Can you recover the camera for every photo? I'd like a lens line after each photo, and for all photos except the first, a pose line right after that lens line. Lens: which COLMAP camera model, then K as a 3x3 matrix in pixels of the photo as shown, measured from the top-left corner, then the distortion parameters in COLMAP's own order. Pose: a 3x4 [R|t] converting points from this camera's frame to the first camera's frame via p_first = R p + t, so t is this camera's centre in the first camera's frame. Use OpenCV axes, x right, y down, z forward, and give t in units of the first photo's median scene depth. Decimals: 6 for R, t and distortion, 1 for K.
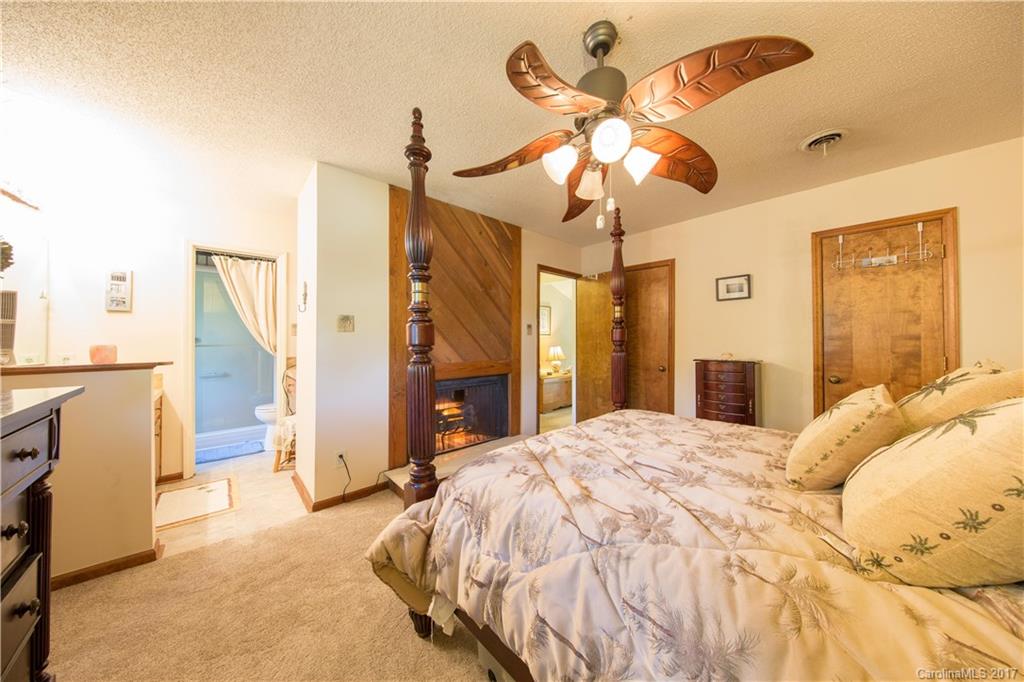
lens RADIAL K [[331.4, 0, 513.1], [0, 331.4, 336.4], [0, 0, 1]] dist [-0.001810, -0.000220]
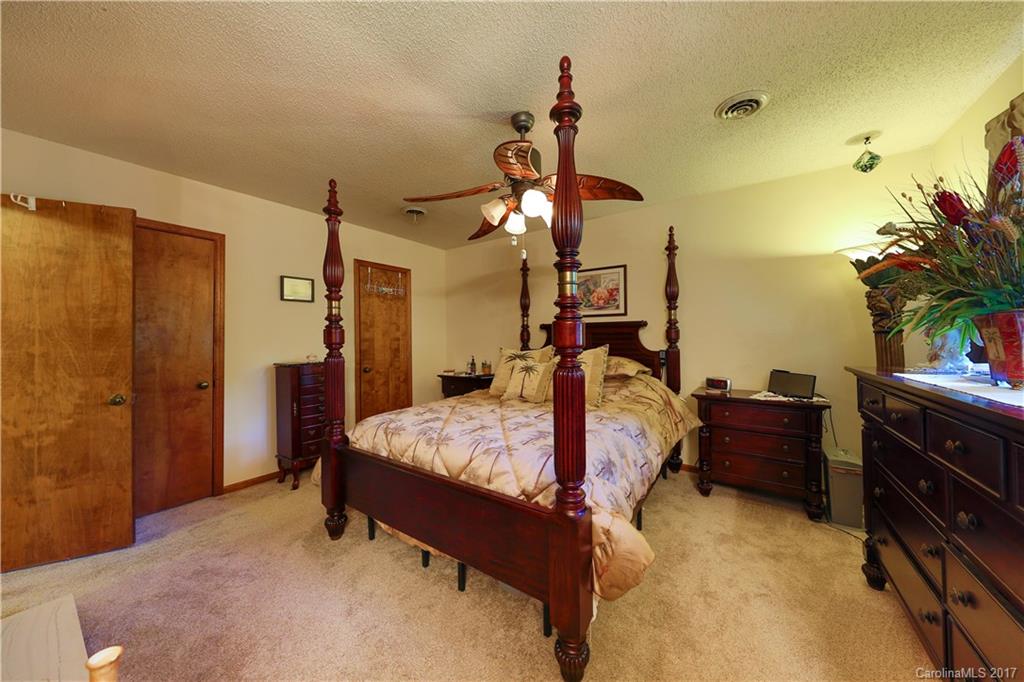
lens RADIAL K [[331.4, 0, 515.7], [0, 331.4, 336.8], [0, 0, 1]] dist [-0.001810, -0.000220]
pose [[-0.205559, 0.000701, 0.978644, -0.462040], [-0.003430, 0.999993, -0.001436, -0.007838], [-0.978639, -0.003652, -0.205555, 0.617233]]
